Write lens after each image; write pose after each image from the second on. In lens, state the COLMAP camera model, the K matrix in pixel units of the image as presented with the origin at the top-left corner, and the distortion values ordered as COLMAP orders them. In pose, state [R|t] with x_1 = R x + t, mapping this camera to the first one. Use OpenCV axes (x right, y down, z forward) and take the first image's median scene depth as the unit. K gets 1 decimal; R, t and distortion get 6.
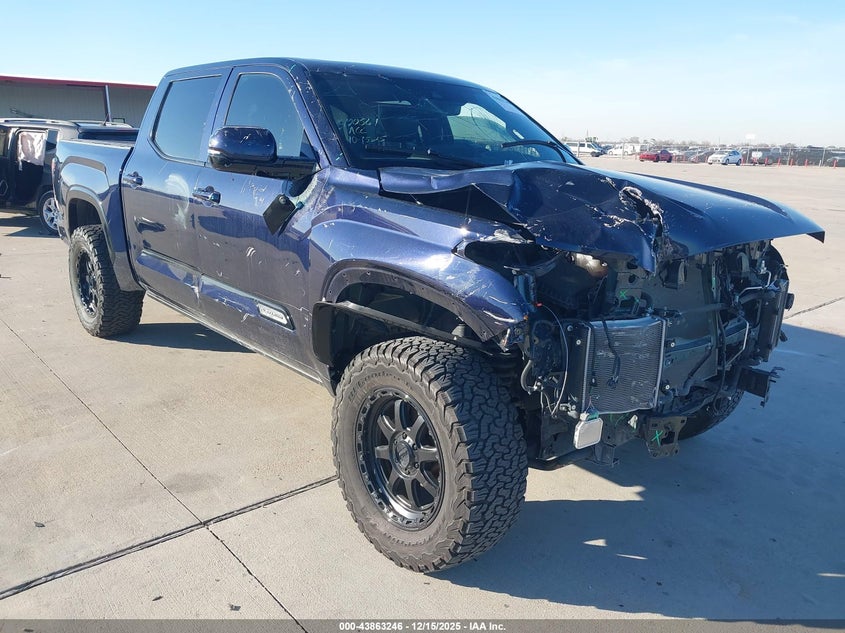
lens RADIAL K [[593.6, 0, 422.5], [0, 593.6, 316.5], [0, 0, 1]] dist [0.058192, -0.091312]
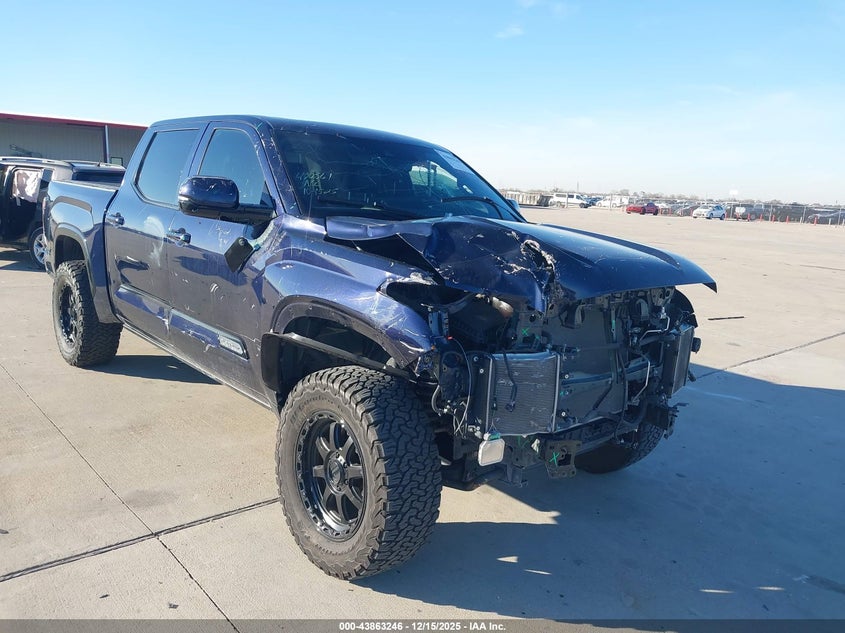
lens RADIAL K [[606.6, 0, 421.5], [0, 606.6, 320.6], [0, 0, 1]] dist [0.059680, -0.094669]
pose [[0.999642, 0.026663, 0.002012, 0.110010], [-0.026460, 0.997245, -0.069305, 0.023512], [-0.003855, 0.069227, 0.997593, -0.141704]]
